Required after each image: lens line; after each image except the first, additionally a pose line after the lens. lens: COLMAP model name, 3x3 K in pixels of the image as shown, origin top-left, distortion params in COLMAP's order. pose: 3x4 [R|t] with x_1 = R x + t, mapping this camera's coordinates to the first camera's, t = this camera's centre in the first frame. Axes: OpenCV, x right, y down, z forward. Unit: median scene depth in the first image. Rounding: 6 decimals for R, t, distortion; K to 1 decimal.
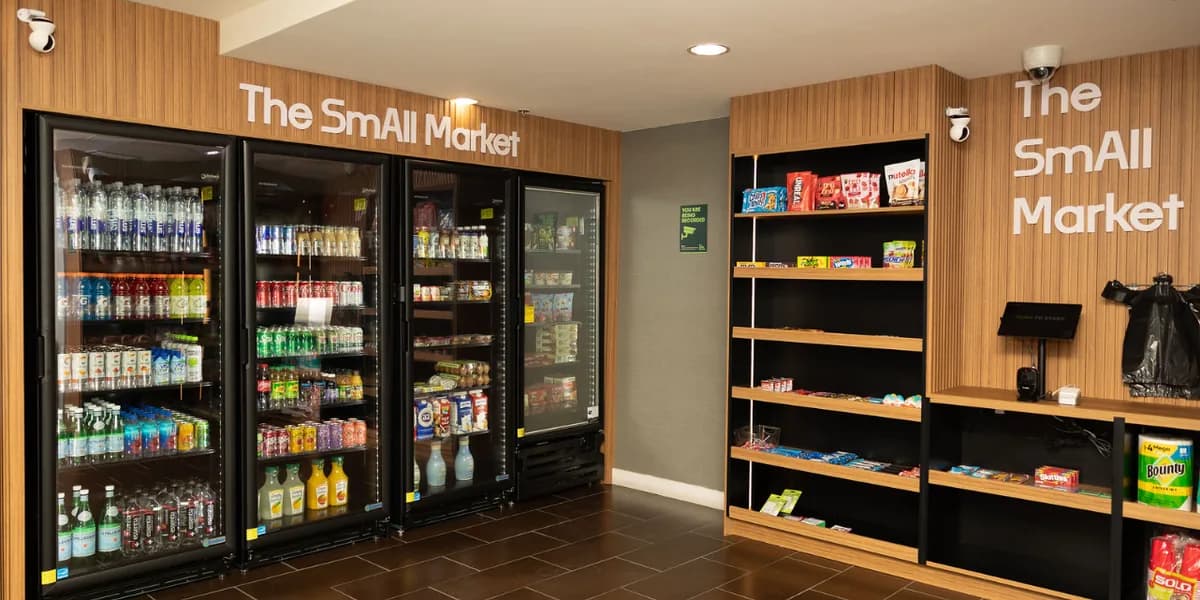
lens RADIAL K [[894.6, 0, 600.2], [0, 894.6, 295.9], [0, 0, 1]] dist [-0.025282, 0.004701]
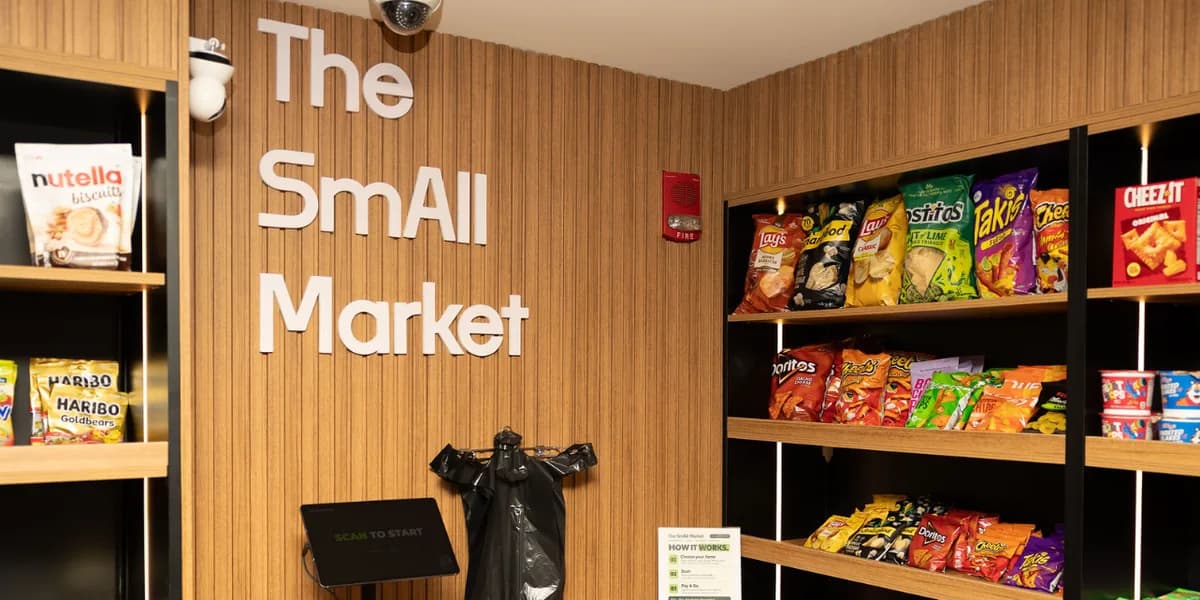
lens RADIAL K [[1065.6, 0, 619.8], [0, 1065.6, 393.6], [0, 0, 1]] dist [-0.020787, 0.017728]
pose [[0.231032, -0.021584, 0.972707, -0.023222], [0.020623, 0.999638, 0.017283, -0.052412], [-0.972727, 0.016067, 0.231394, 0.680575]]
